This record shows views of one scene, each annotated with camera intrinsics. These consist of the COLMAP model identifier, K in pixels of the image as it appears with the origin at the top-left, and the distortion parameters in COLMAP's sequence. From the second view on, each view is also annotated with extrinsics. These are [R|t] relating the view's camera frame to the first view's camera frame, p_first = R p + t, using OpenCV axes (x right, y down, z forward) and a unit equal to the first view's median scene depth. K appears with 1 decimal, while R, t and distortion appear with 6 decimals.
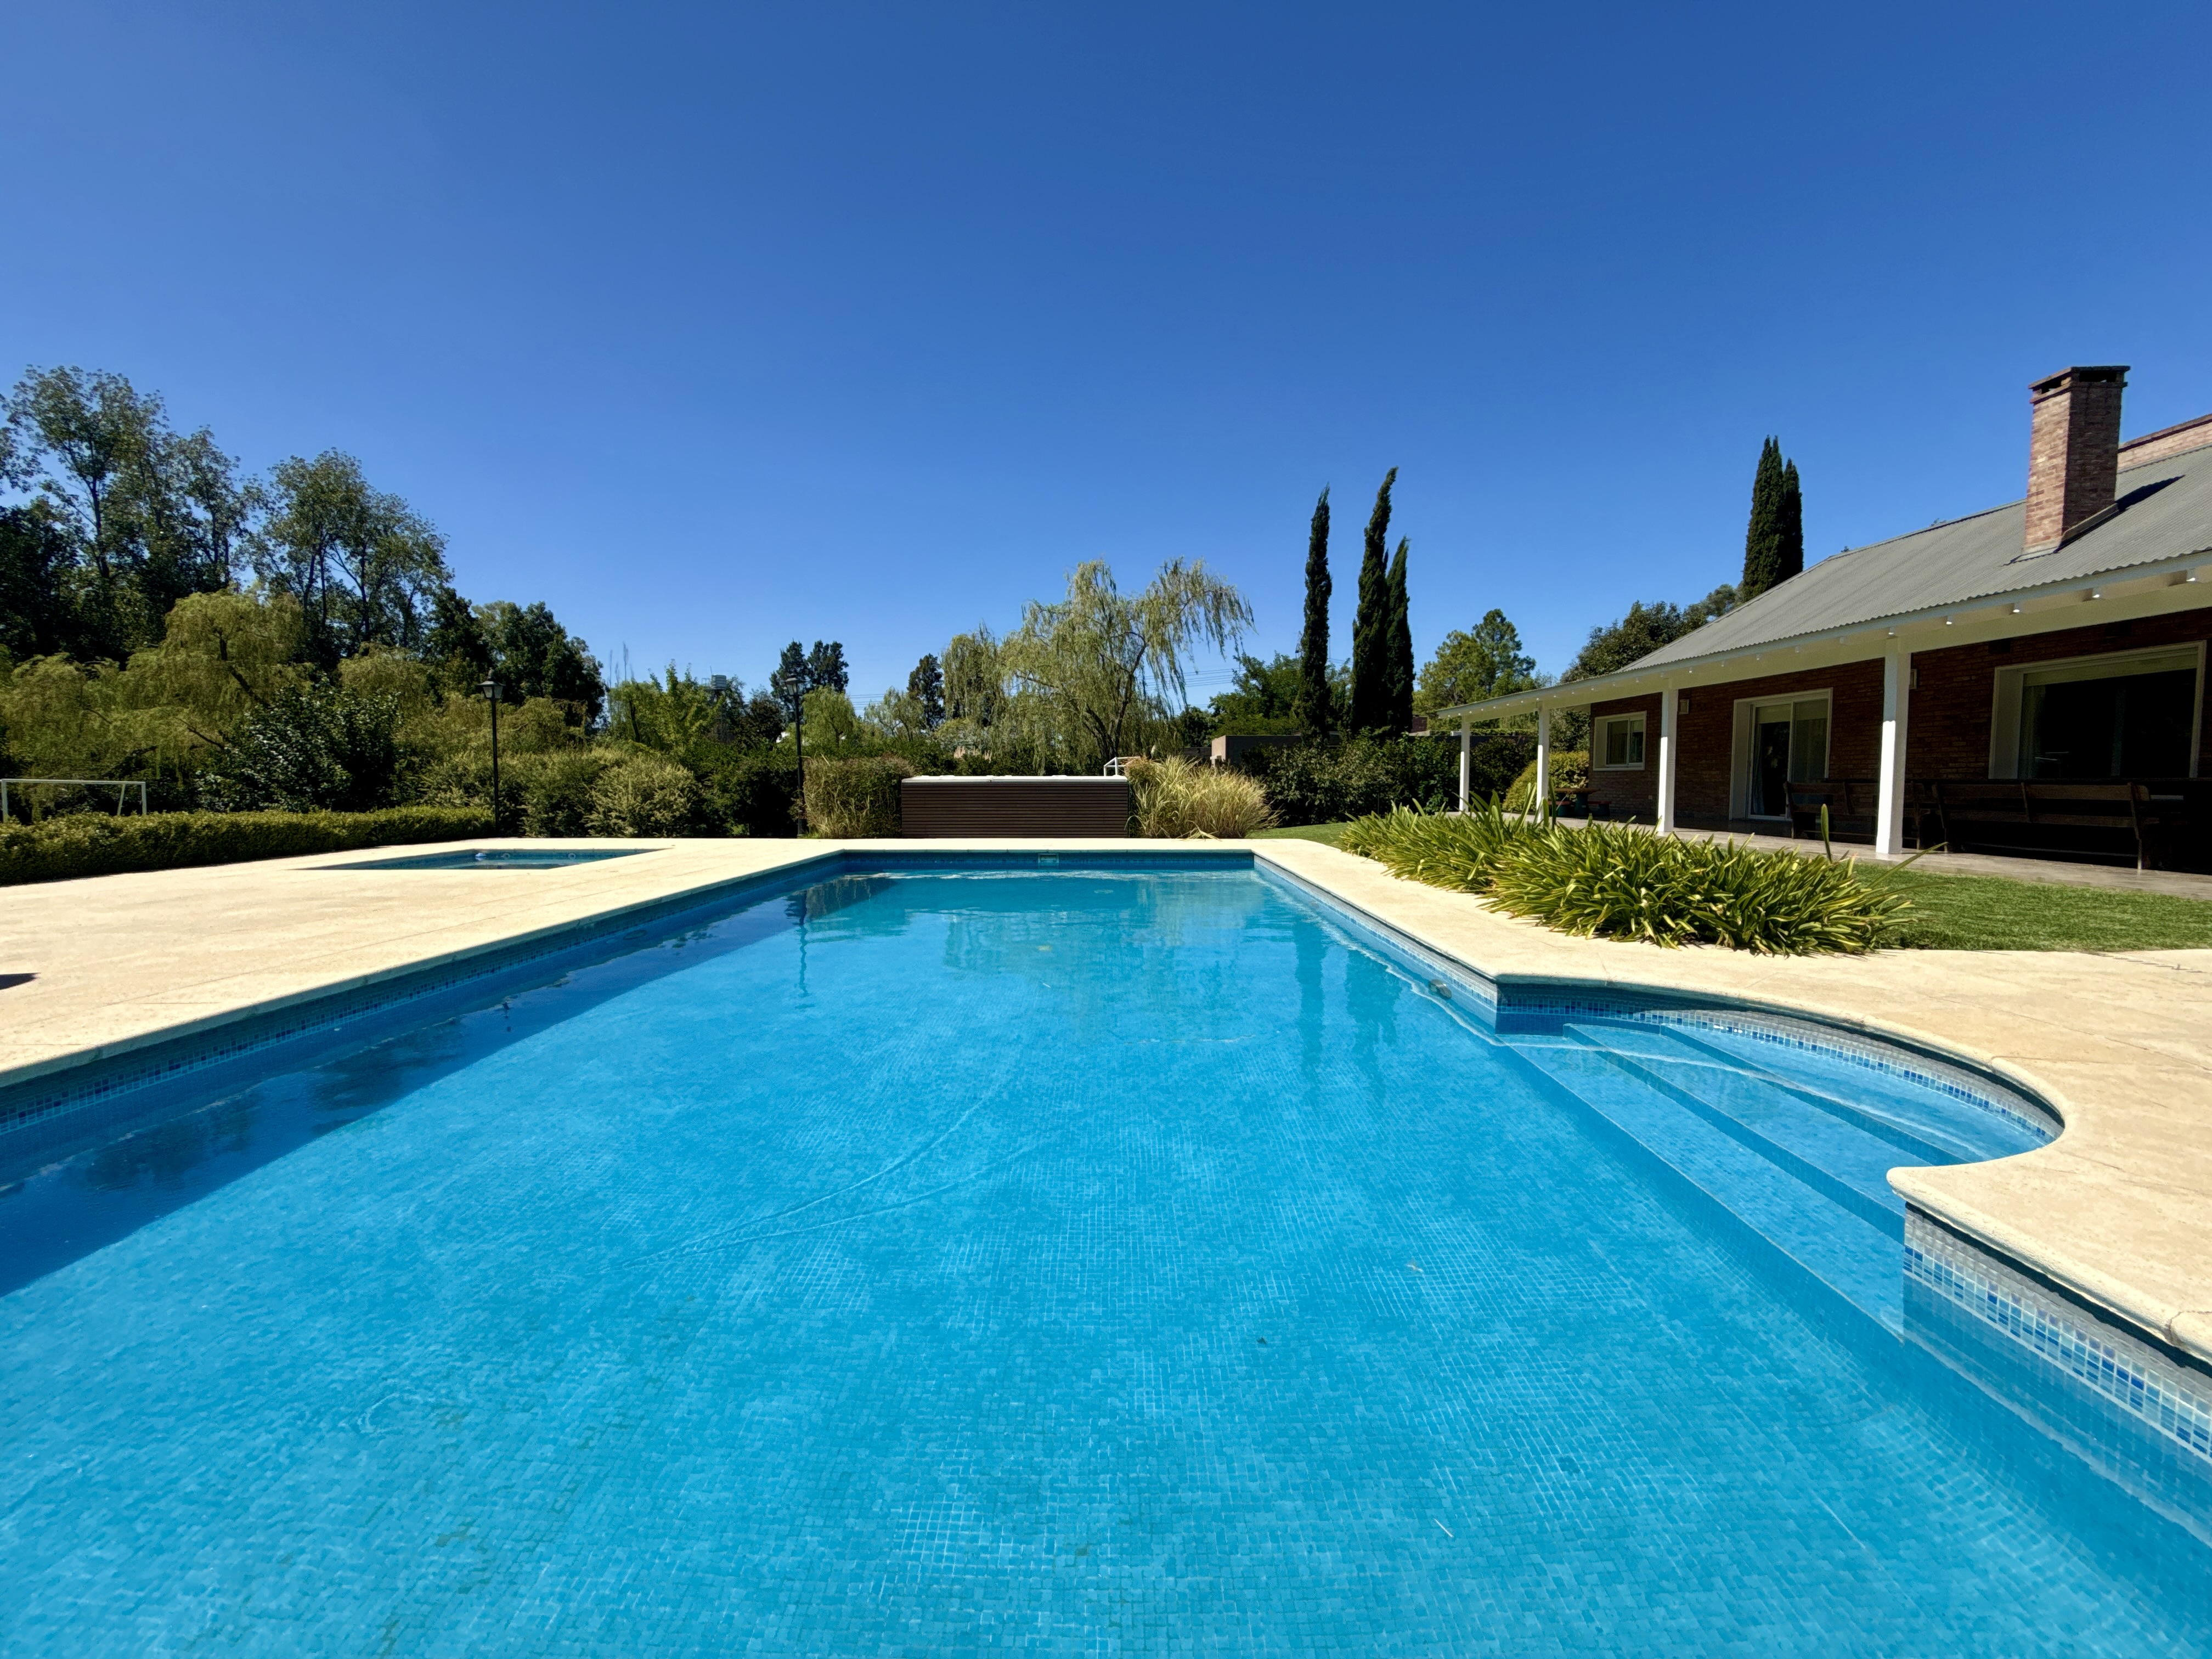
lens RADIAL K [[883.2, 0, 1106.0], [0, 883.2, 829.5], [0, 0, 1]] dist [0.000094, -0.000213]
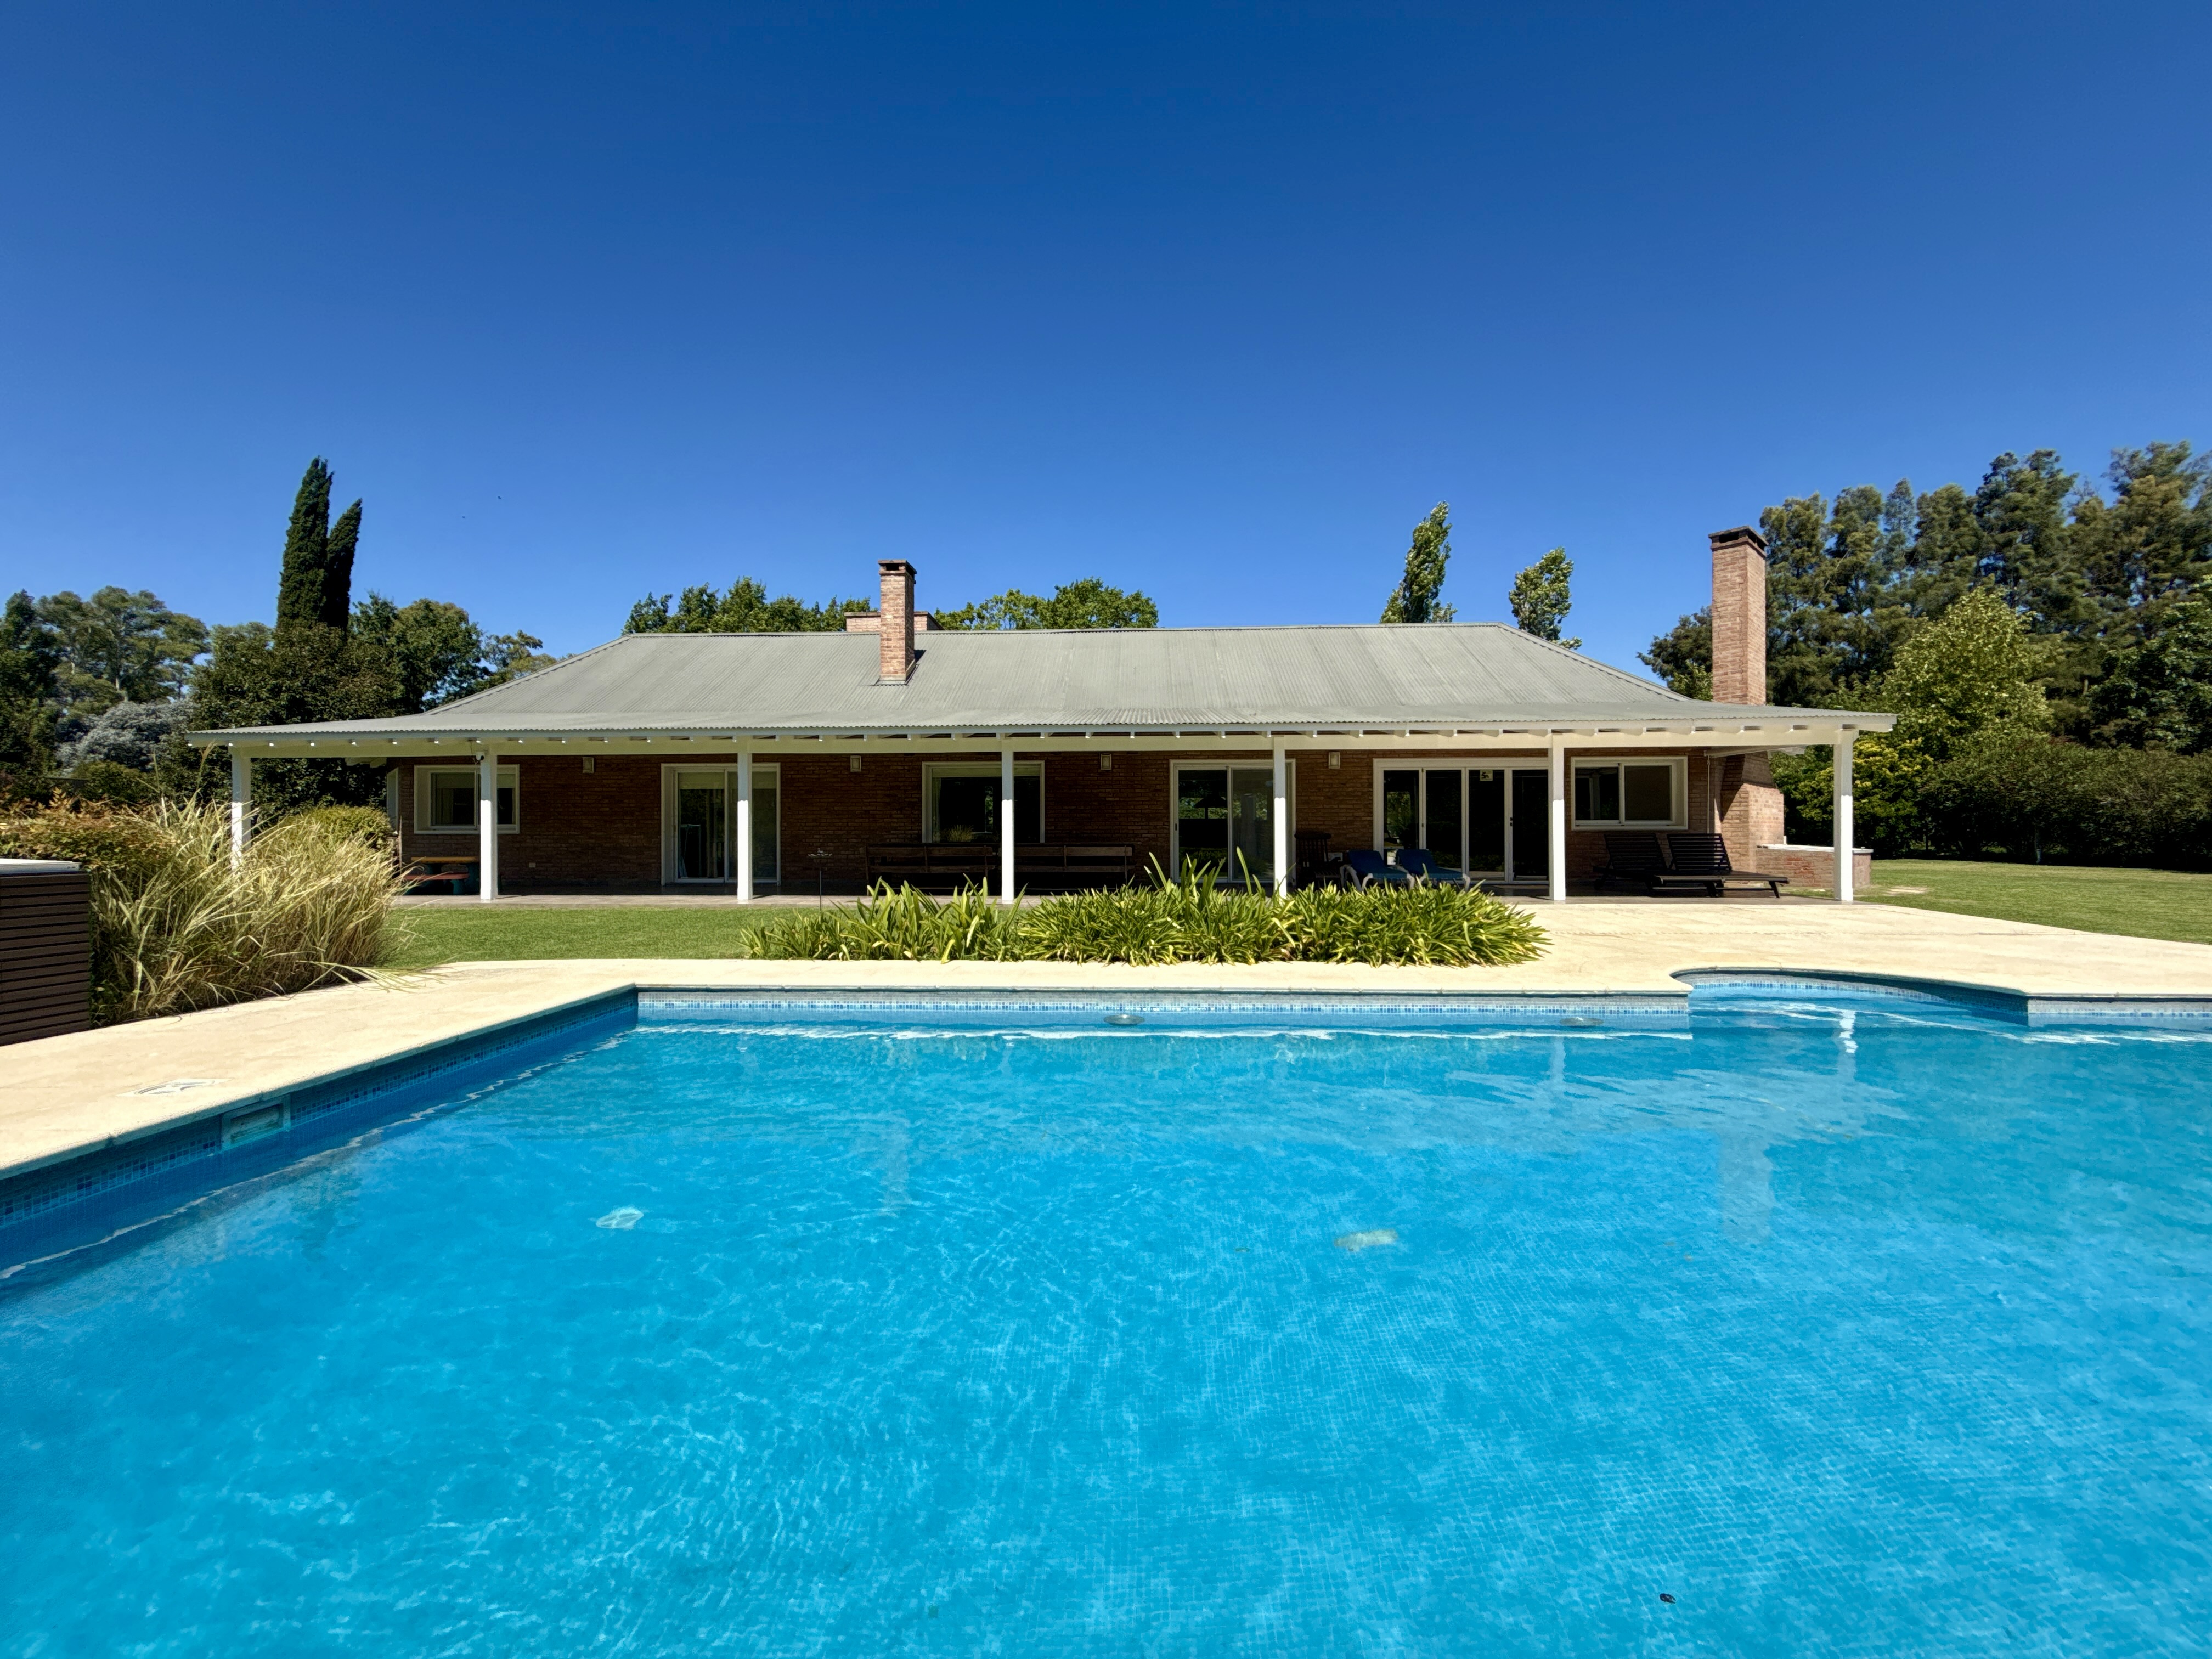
lens RADIAL K [[883.2, 0, 1106.0], [0, 883.2, 829.5], [0, 0, 1]] dist [0.000094, -0.000213]
pose [[0.040650, 0.006733, 0.999151, -0.129175], [0.061343, 0.998074, -0.009221, -0.017318], [-0.997289, 0.061666, 0.040159, 0.238697]]
